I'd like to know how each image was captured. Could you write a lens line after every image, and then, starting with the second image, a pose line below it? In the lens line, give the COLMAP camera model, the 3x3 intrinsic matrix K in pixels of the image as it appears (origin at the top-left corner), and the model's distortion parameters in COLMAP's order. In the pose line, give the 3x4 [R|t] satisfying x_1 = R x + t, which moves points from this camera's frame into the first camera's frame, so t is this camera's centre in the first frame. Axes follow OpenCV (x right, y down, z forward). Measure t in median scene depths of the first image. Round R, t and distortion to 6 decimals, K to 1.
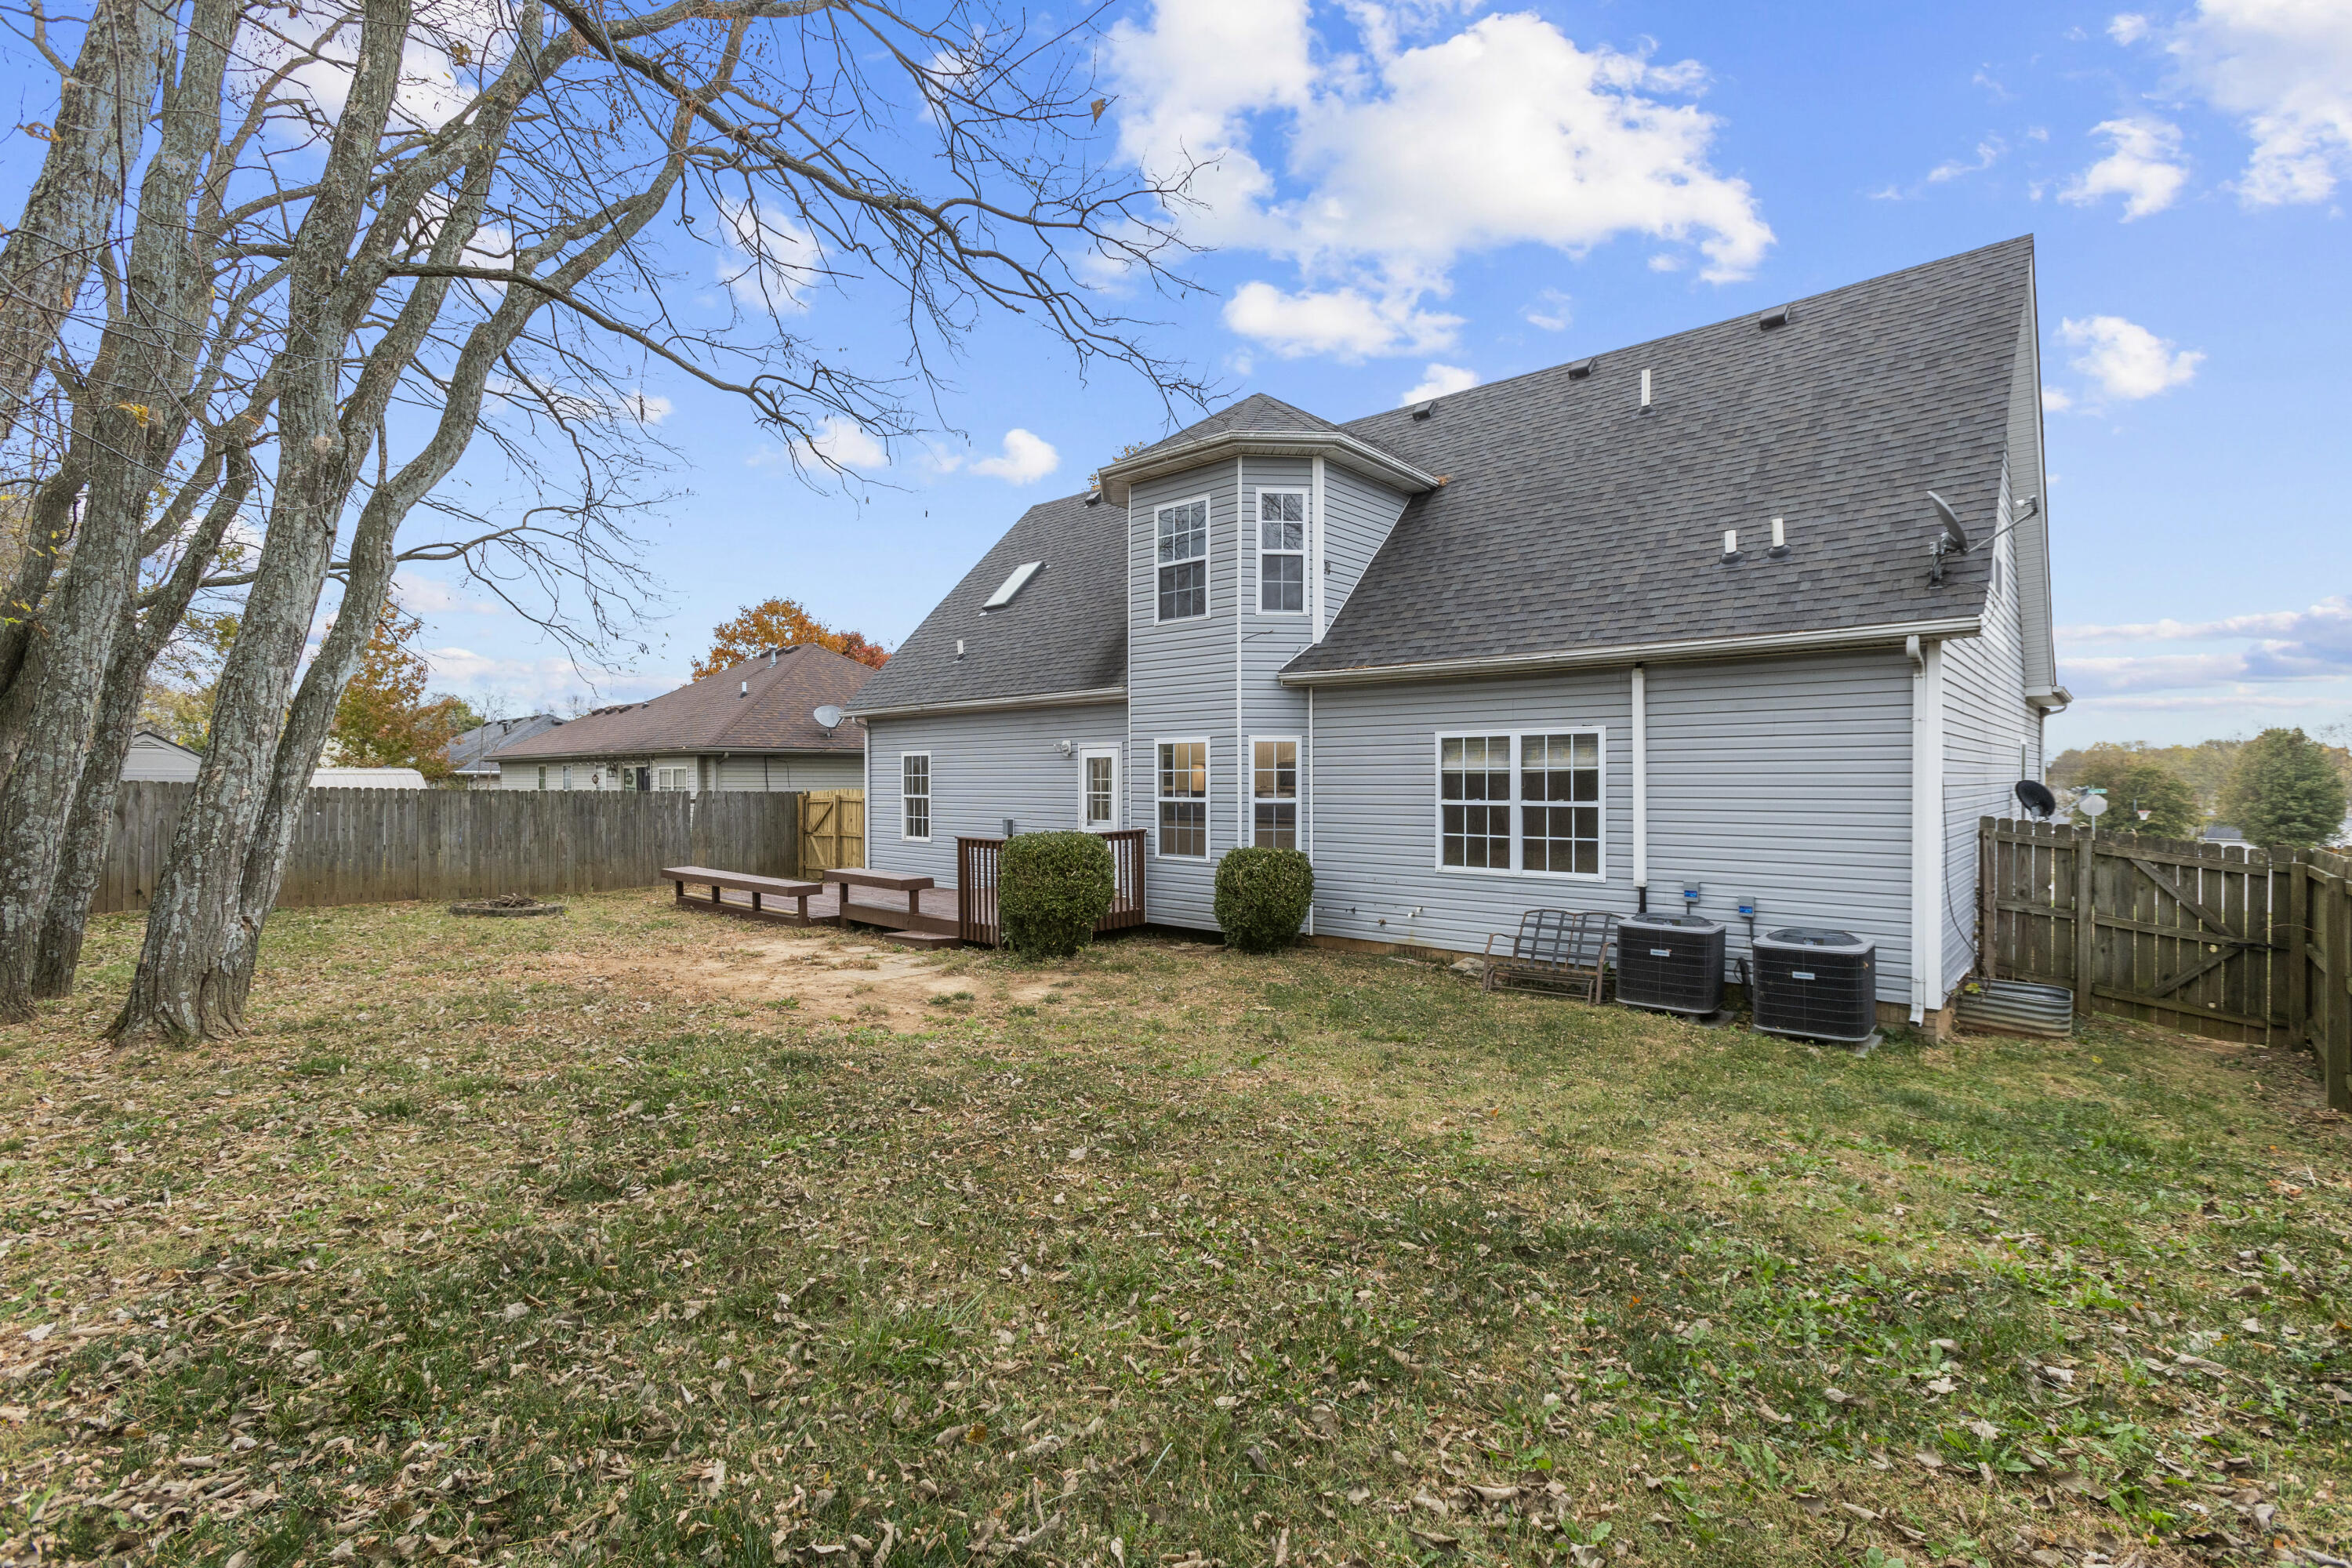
lens RADIAL K [[1043.7, 0, 1180.1], [0, 1043.7, 788.8], [0, 0, 1]] dist [-0.014538, 0.008279]
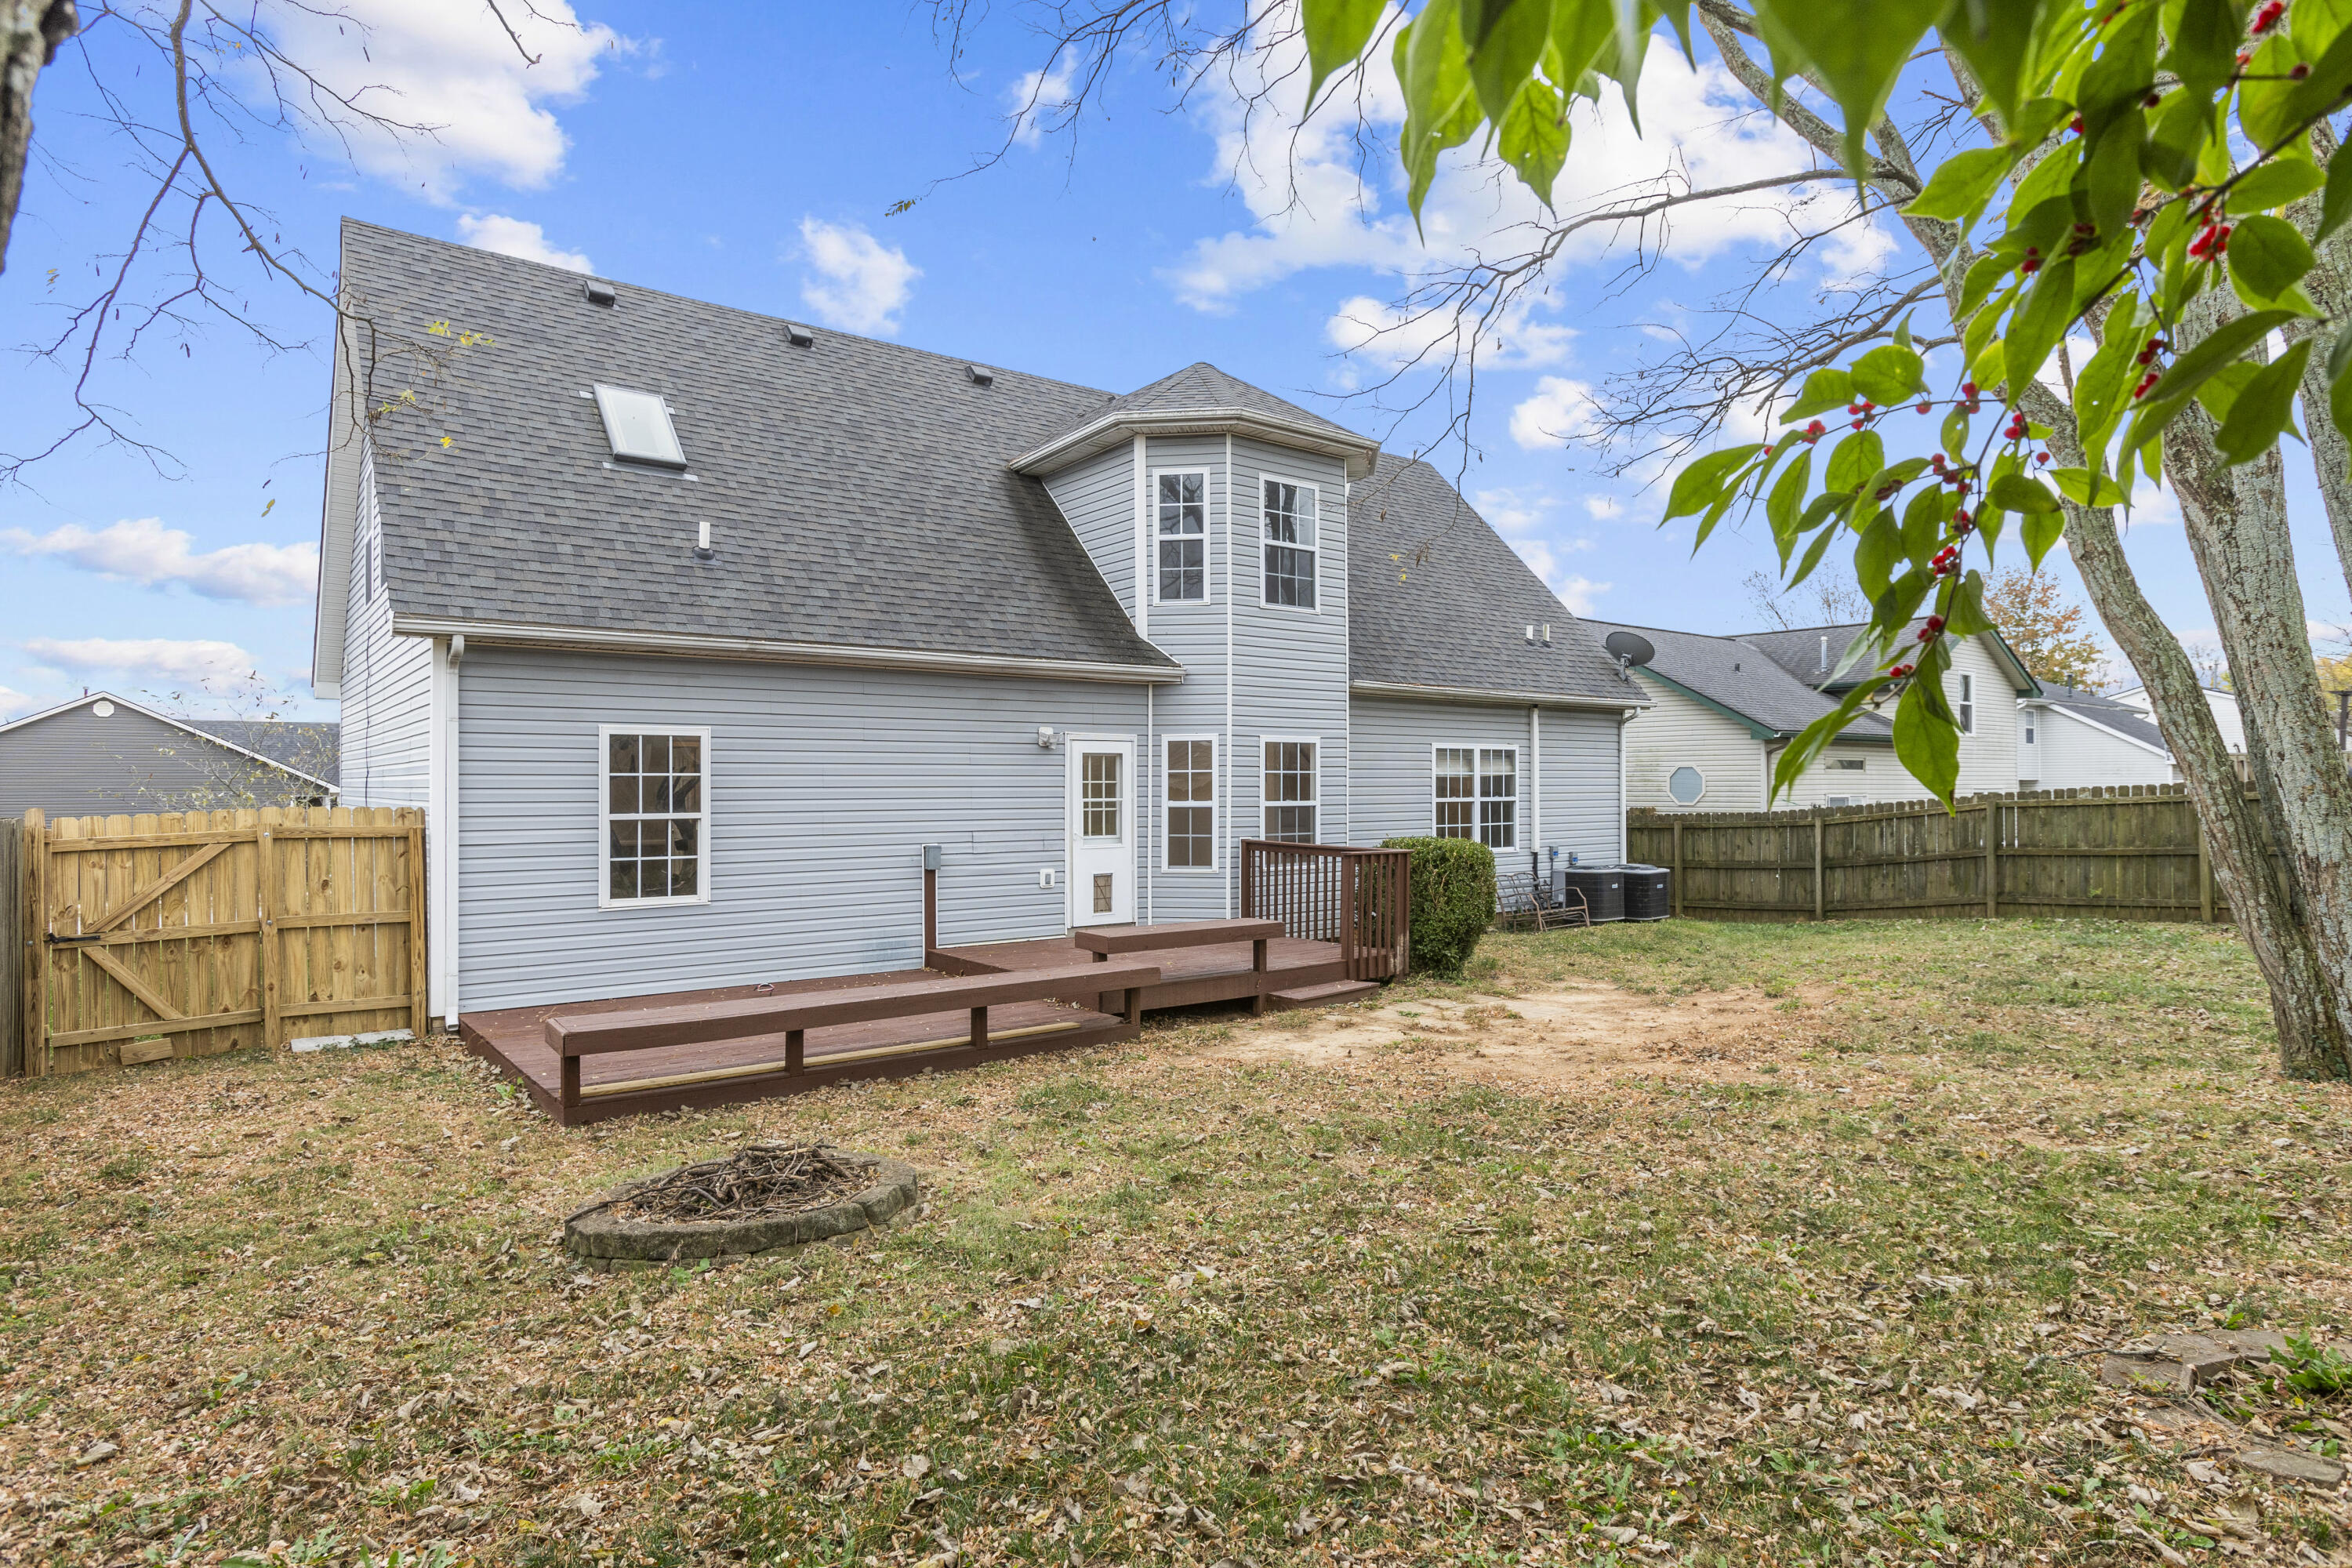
lens RADIAL K [[1277.8, 0, 1178.6], [0, 1277.8, 780.9], [0, 0, 1]] dist [-0.002200, 0.000364]
pose [[0.174702, 0.003184, 0.984616, -1.319454], [0.012608, 0.999906, -0.005471, -0.005265], [-0.984541, 0.013370, 0.174646, 1.055798]]
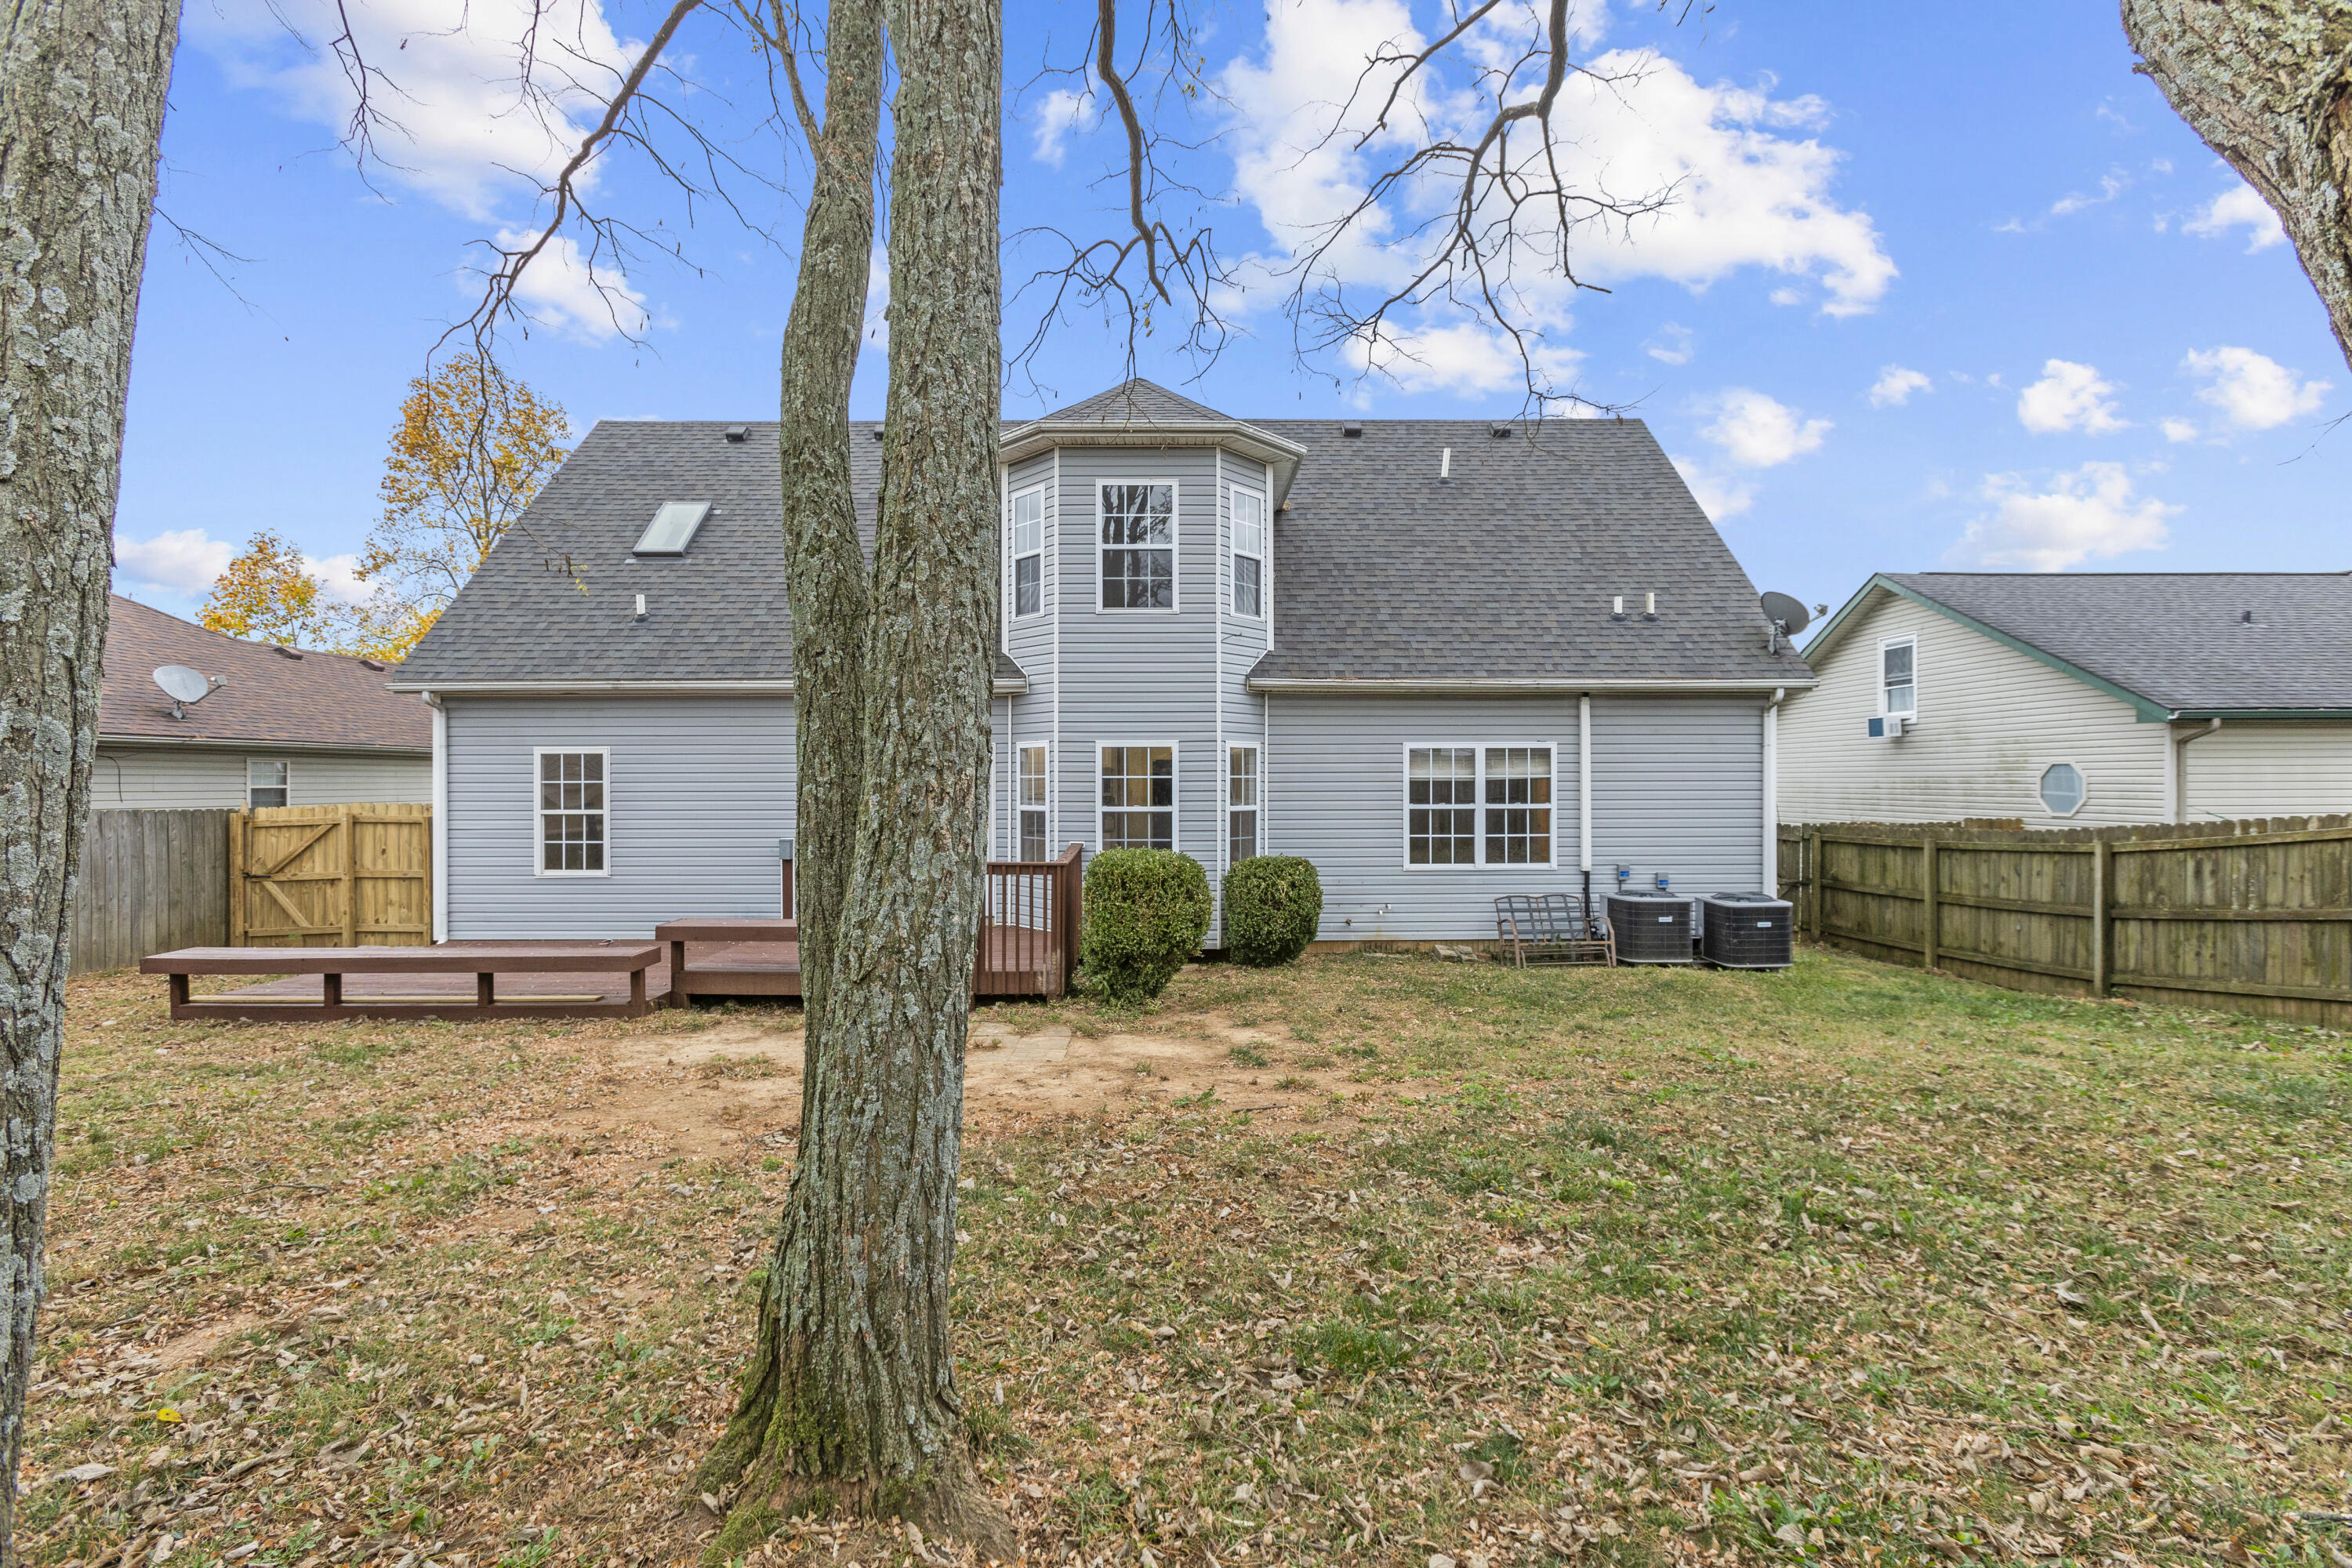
lens RADIAL K [[1043.7, 0, 1163.2], [0, 1043.7, 787.8], [0, 0, 1]] dist [-0.014538, 0.008279]
pose [[0.740827, -0.002944, 0.671690, -0.694176], [0.007993, 0.999958, -0.004432, -0.004347], [-0.671649, 0.008652, 0.740819, 0.366408]]
